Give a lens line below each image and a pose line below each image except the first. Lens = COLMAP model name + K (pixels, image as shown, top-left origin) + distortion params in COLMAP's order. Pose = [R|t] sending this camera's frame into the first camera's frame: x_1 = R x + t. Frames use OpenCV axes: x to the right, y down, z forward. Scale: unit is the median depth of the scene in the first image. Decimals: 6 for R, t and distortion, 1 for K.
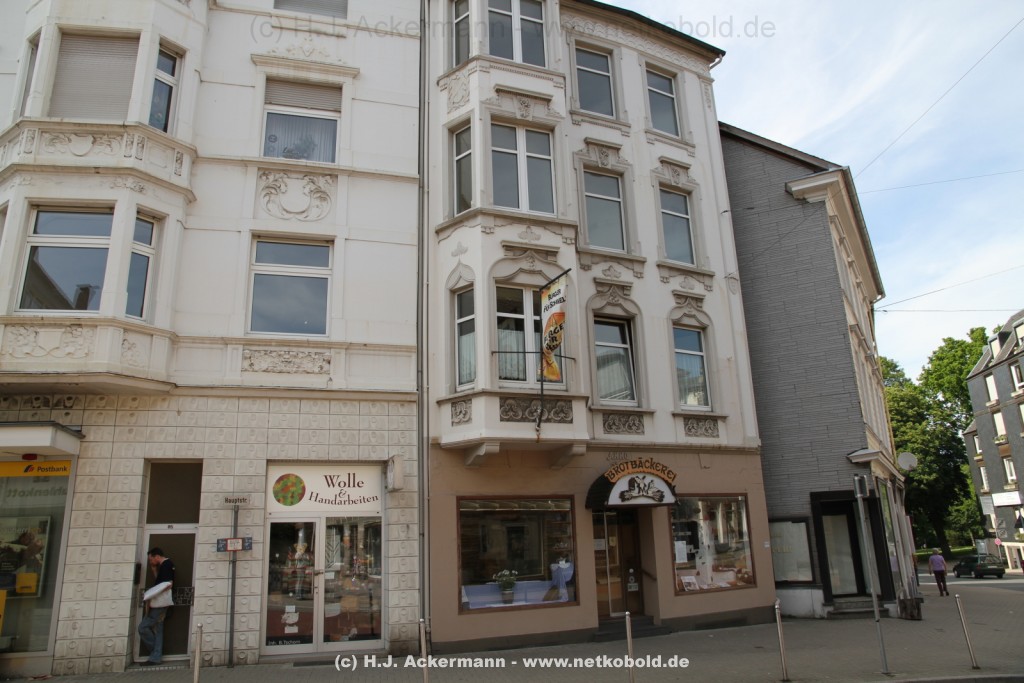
lens RADIAL K [[712.5, 0, 510.1], [0, 712.5, 343.4], [0, 0, 1]] dist [-0.093975, 0.056845]
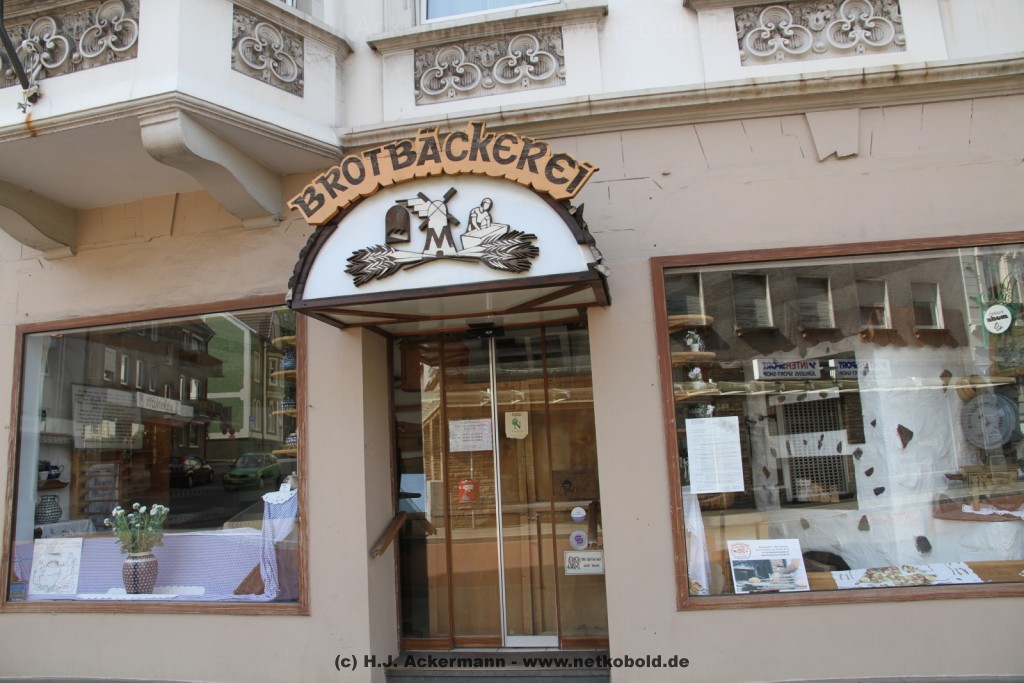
lens RADIAL K [[712.5, 0, 514.4], [0, 712.5, 339.9], [0, 0, 1]] dist [-0.093975, 0.056845]
pose [[0.811485, -0.106136, -0.574654, 0.359959], [0.177586, 0.981650, 0.069467, 0.228178], [0.556737, -0.158422, 0.815443, 0.768752]]
